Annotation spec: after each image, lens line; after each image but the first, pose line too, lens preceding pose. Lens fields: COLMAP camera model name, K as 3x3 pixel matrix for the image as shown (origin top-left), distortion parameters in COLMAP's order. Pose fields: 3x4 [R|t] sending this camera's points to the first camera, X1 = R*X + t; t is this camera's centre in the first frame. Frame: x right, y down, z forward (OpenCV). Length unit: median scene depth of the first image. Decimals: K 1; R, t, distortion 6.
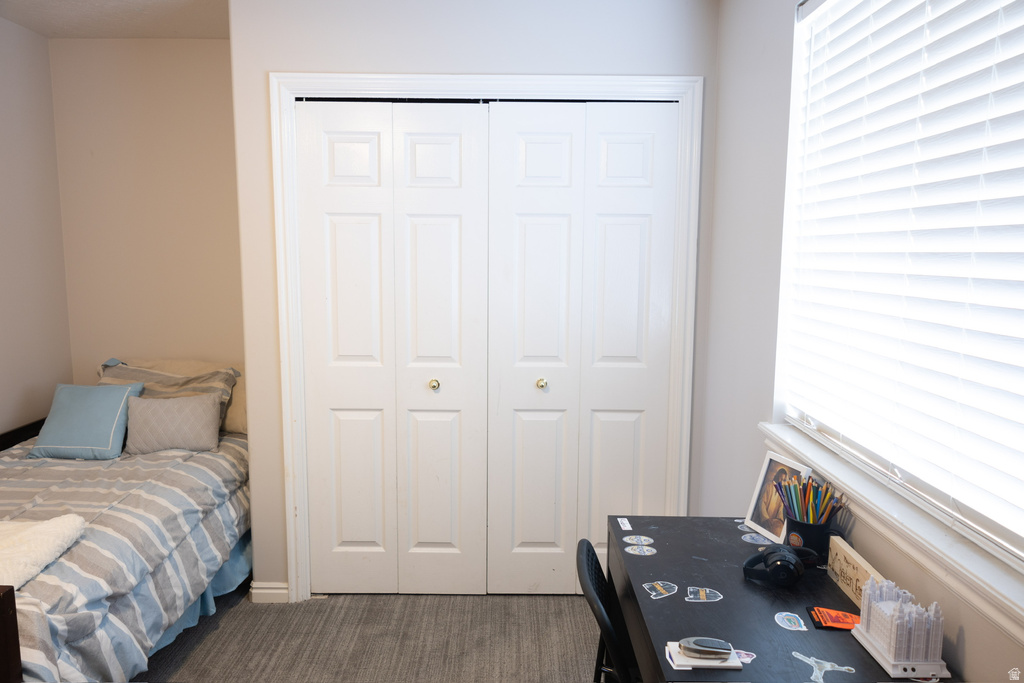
lens RADIAL K [[696.6, 0, 511.3], [0, 696.6, 342.2], [0, 0, 1]] dist [0.018658, -0.005297]
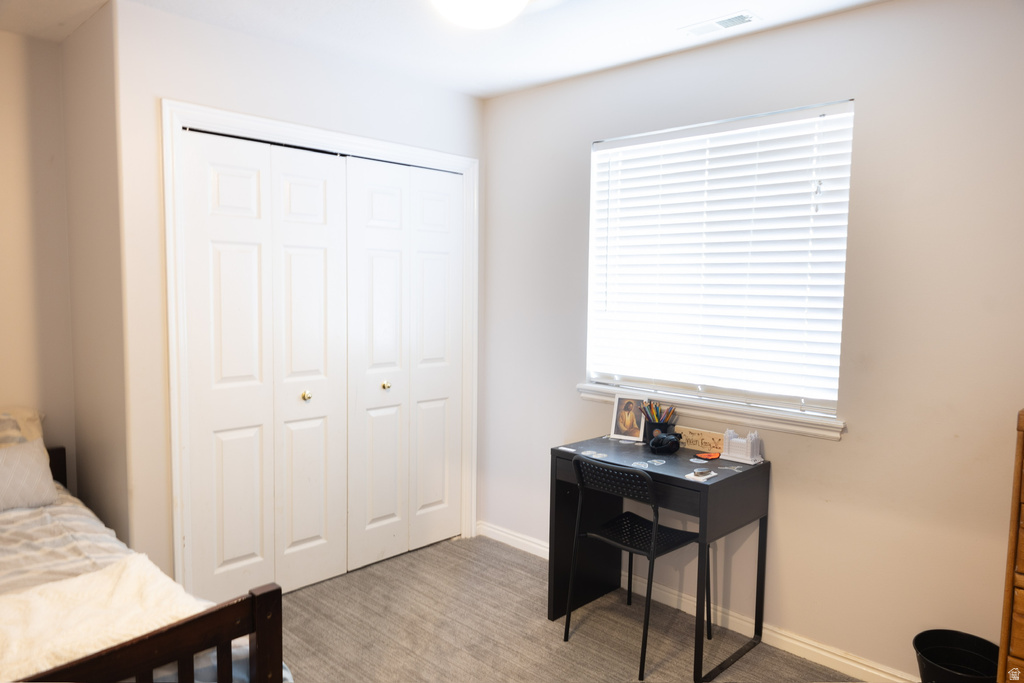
lens RADIAL K [[696.6, 0, 511.8], [0, 696.6, 340.6], [0, 0, 1]] dist [0.018658, -0.005297]
pose [[0.694515, -0.056205, 0.717280, -0.685899], [0.082466, 0.996592, -0.001758, 0.001132], [-0.714737, 0.060372, 0.696783, -0.030972]]
